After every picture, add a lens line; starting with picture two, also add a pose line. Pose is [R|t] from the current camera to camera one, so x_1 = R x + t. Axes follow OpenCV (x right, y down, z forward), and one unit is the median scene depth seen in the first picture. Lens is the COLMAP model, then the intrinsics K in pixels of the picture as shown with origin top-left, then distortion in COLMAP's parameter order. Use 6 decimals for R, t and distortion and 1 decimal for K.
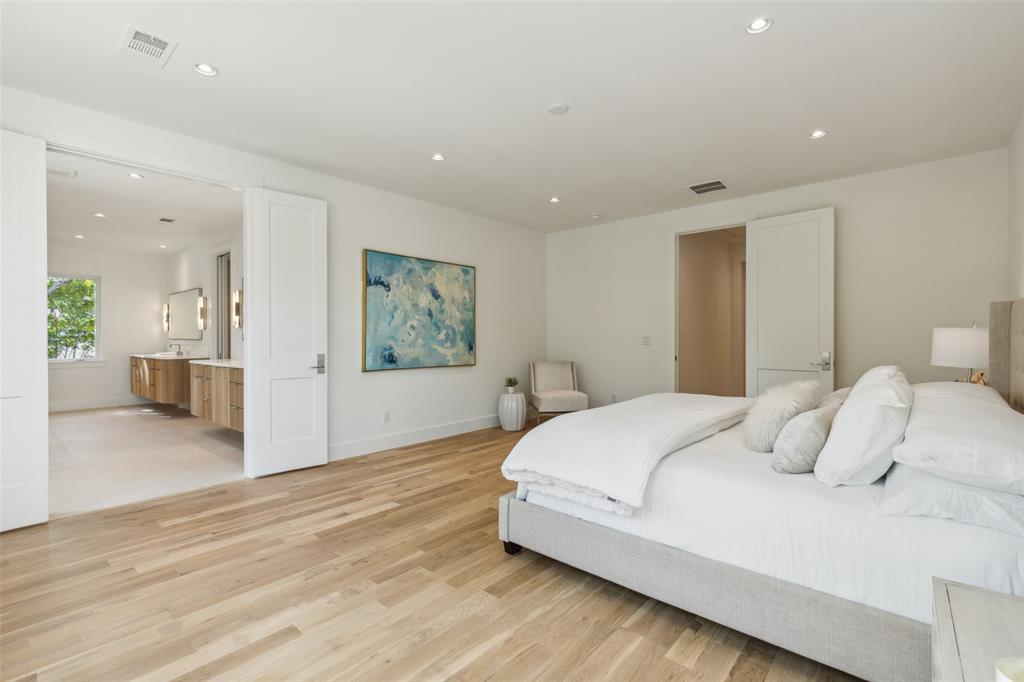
lens RADIAL K [[461.3, 0, 512.5], [0, 461.3, 339.4], [0, 0, 1]] dist [0.008267, -0.000399]
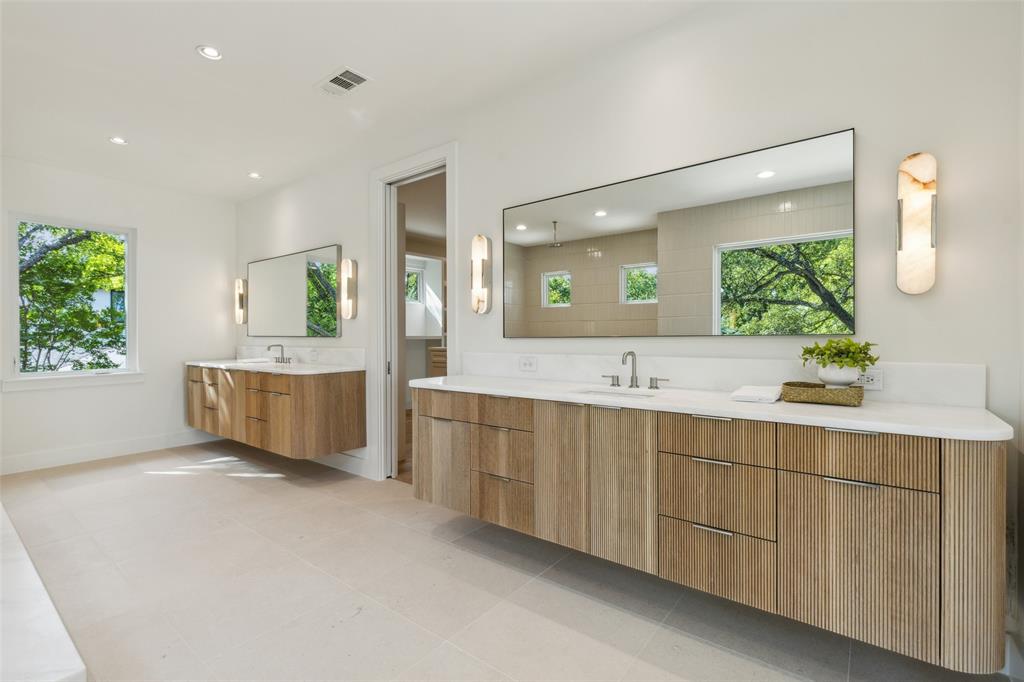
lens RADIAL K [[461.3, 0, 515.9], [0, 461.3, 339.0], [0, 0, 1]] dist [0.008267, -0.000399]
pose [[0.998010, -0.002288, 0.063022, -0.426142], [0.002008, 0.999988, 0.004512, 0.001029], [-0.063032, -0.004376, 0.998002, 0.368262]]
